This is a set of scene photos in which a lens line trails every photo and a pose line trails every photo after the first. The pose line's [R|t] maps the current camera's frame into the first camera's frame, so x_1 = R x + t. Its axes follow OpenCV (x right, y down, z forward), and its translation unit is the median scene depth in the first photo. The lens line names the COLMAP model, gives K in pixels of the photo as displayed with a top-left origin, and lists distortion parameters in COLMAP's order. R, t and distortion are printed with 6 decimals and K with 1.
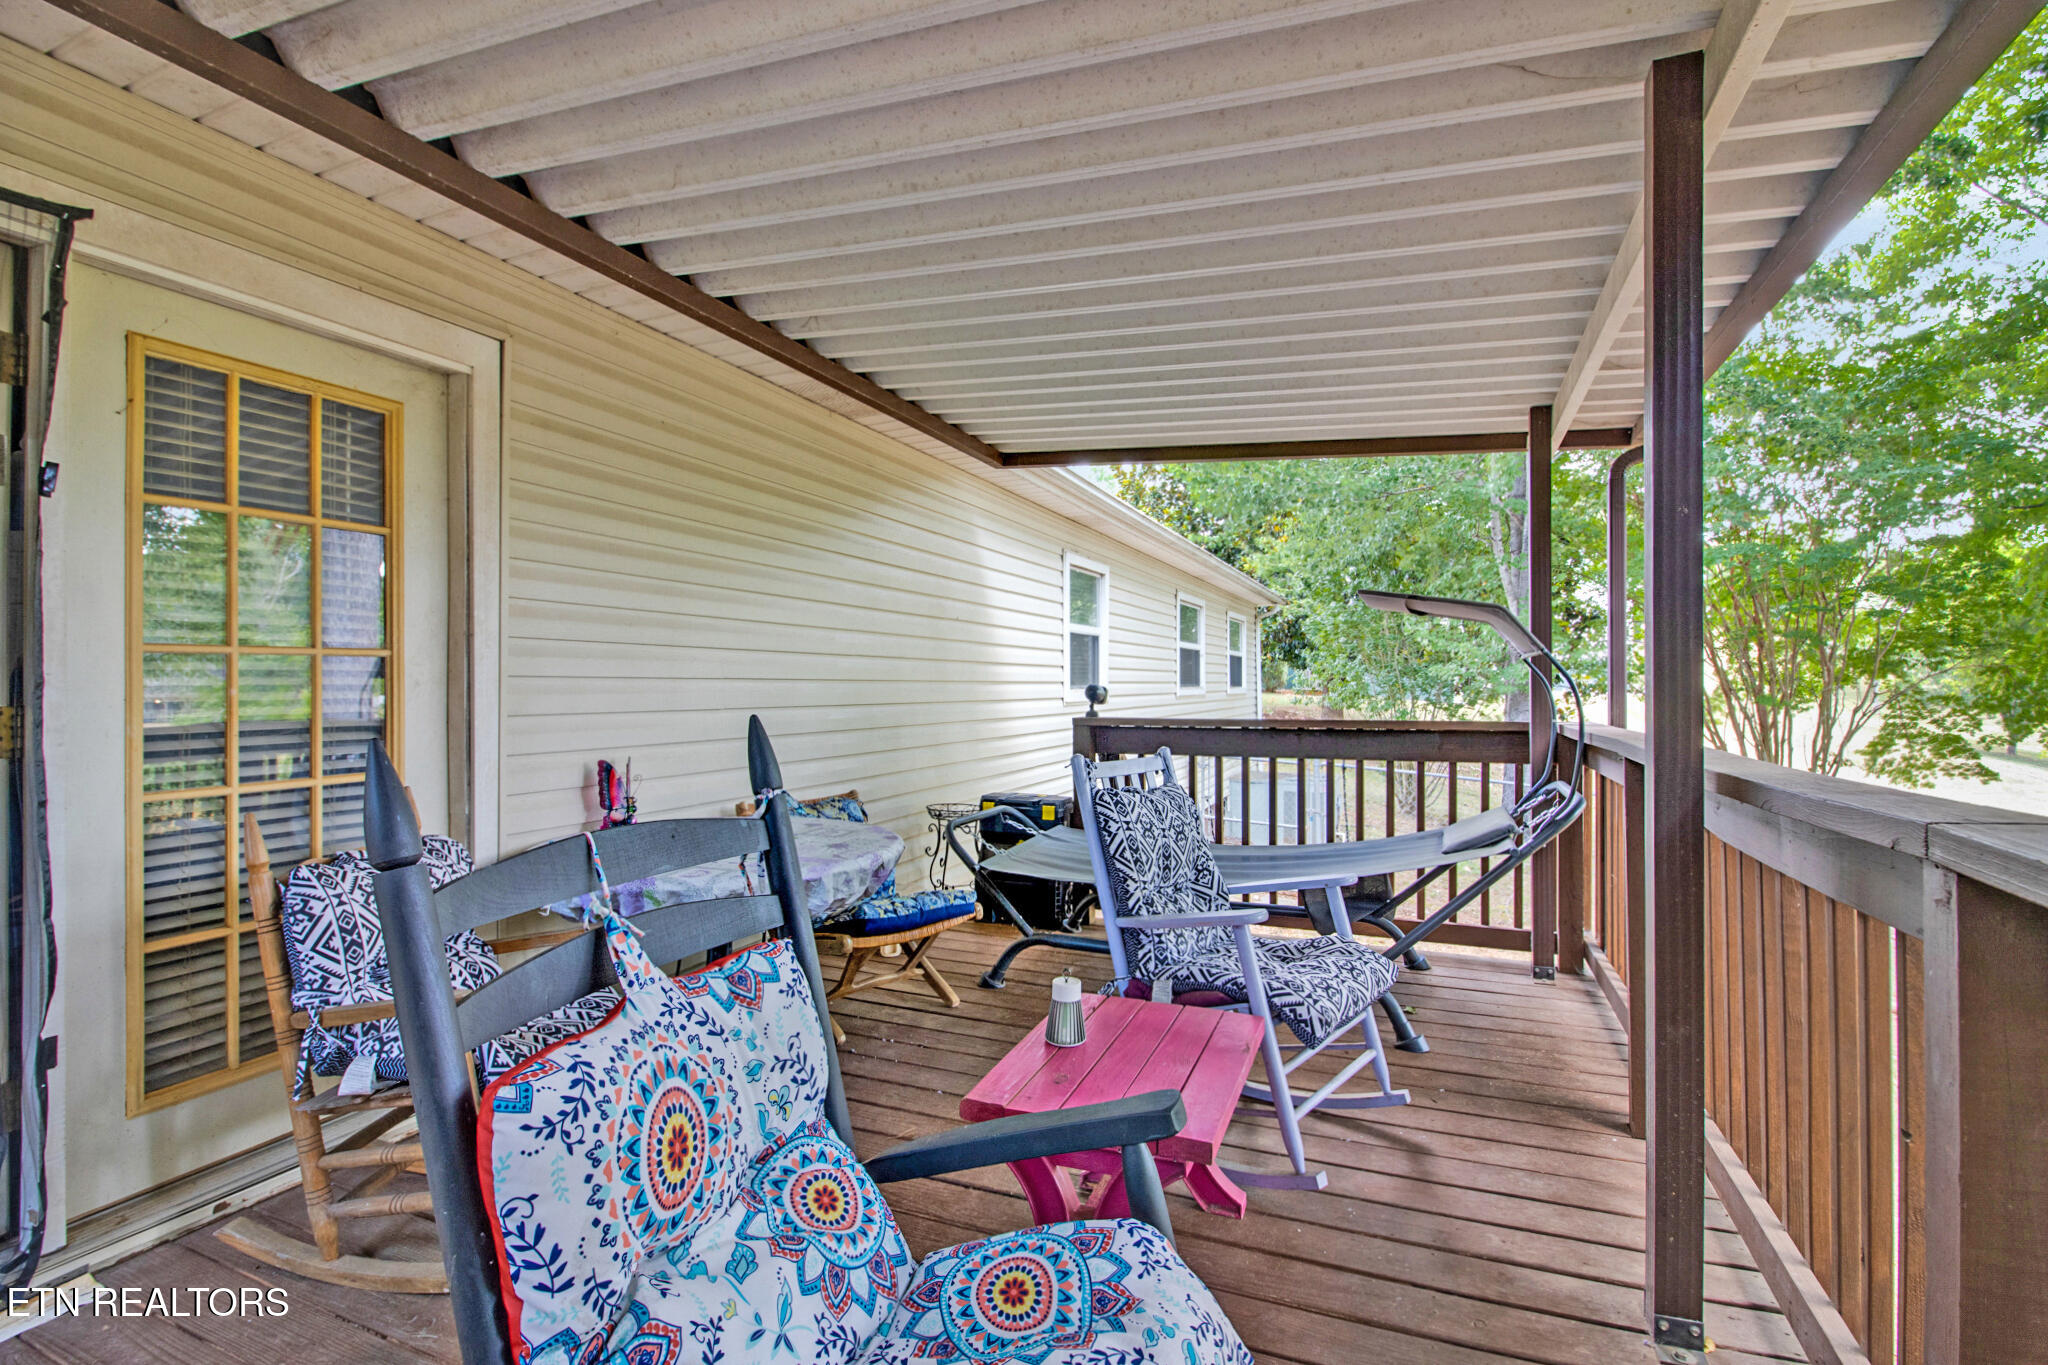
lens RADIAL K [[946.0, 0, 1021.6], [0, 946.0, 682.4], [0, 0, 1]] dist [-0.007881, -0.002276]
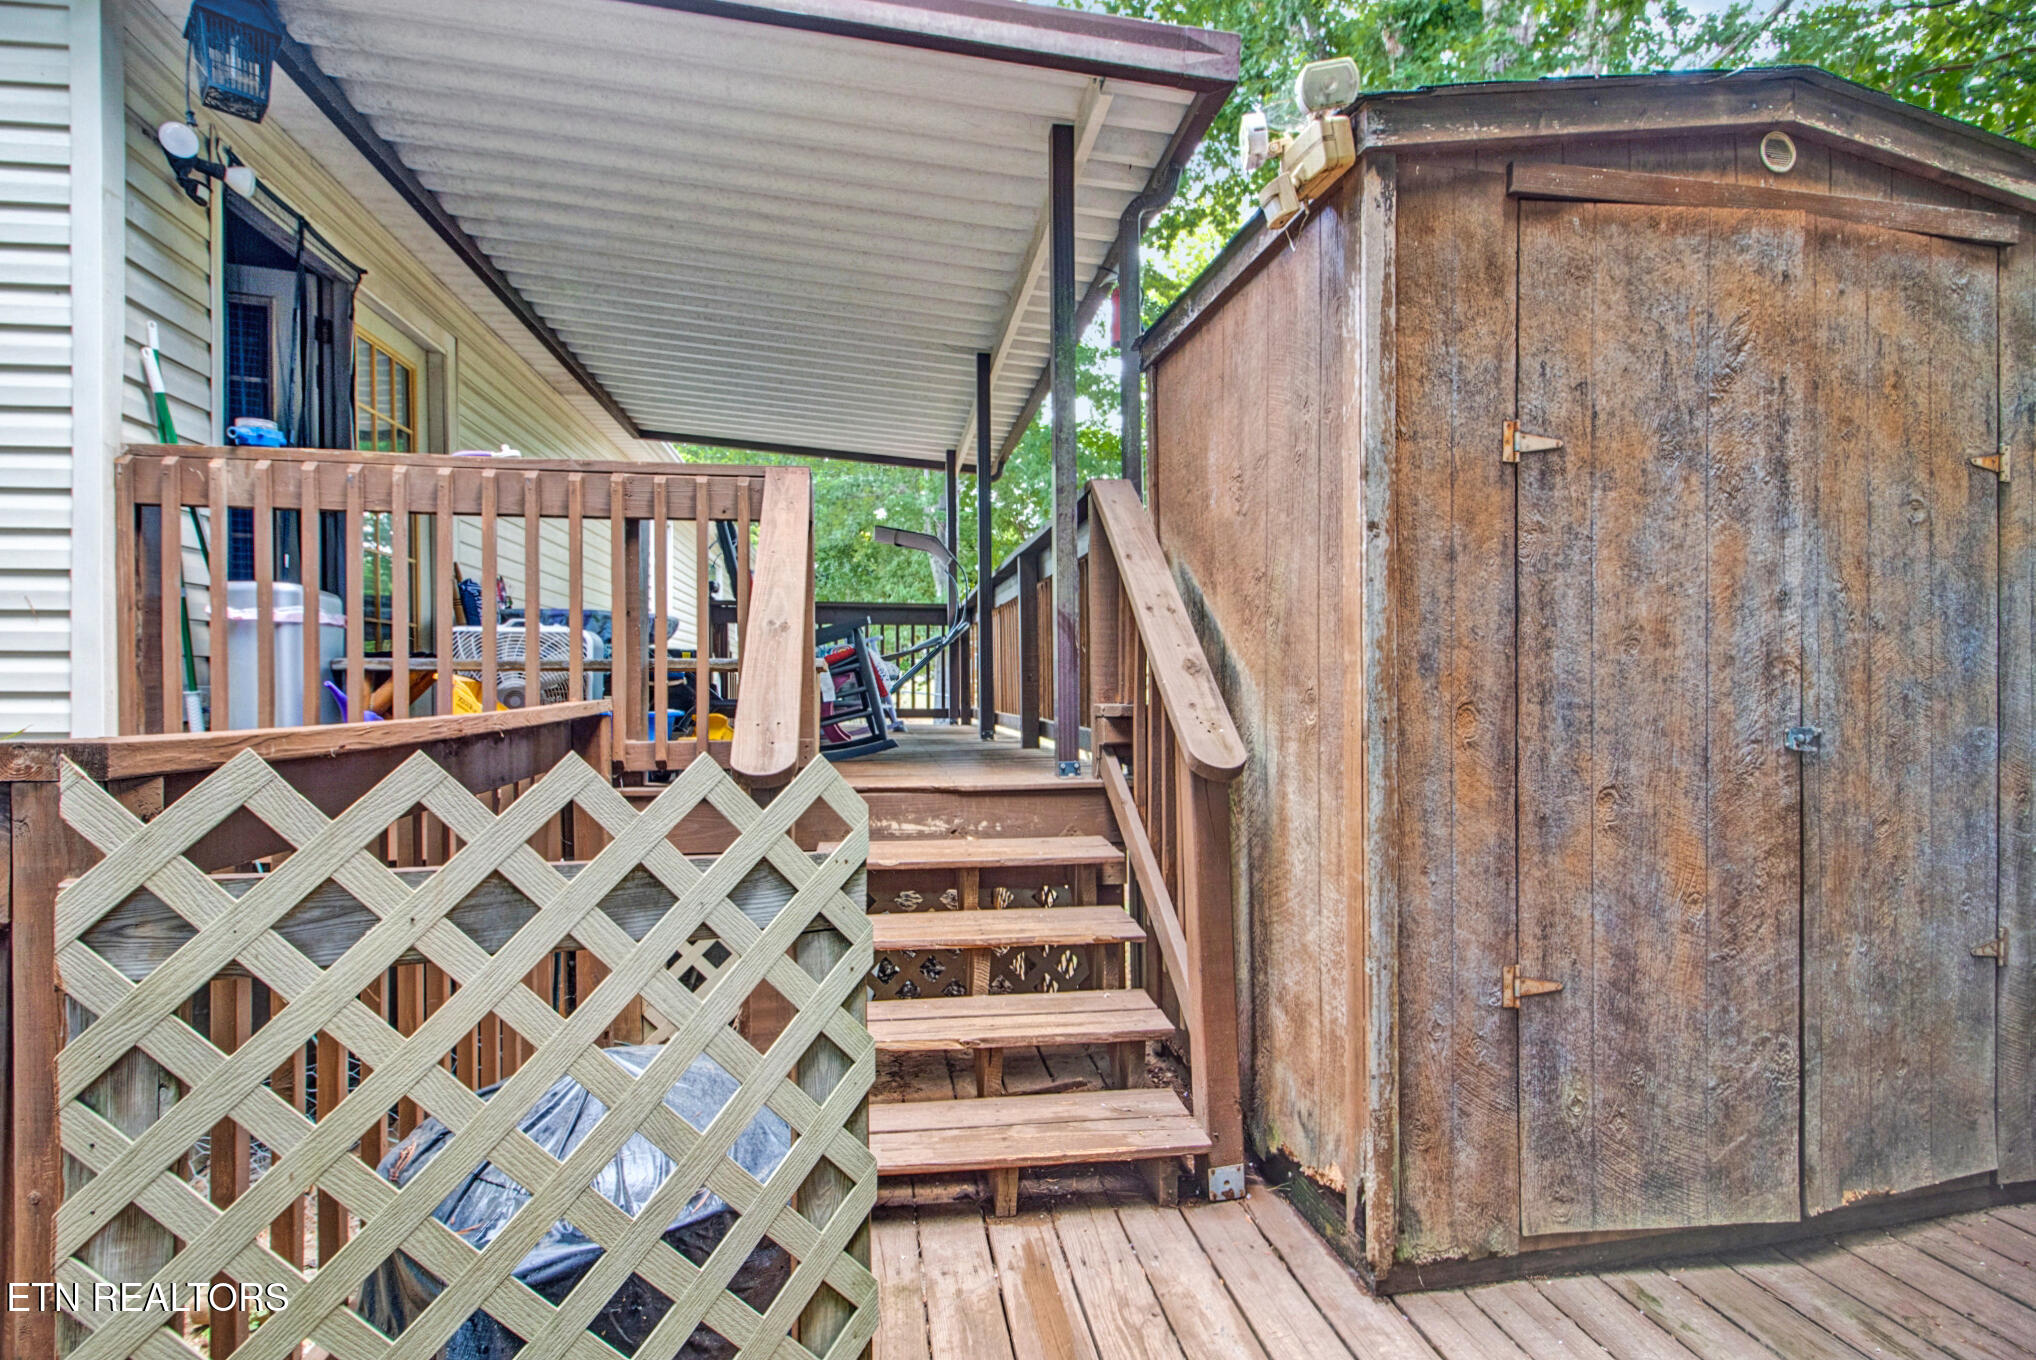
lens RADIAL K [[940.4, 0, 1021.3], [0, 940.4, 687.0], [0, 0, 1]] dist [-0.007881, -0.002276]
pose [[0.843069, -0.003203, 0.537796, -0.435759], [0.002087, 0.999994, 0.002685, 0.231672], [-0.537801, -0.001142, 0.843071, -0.826029]]
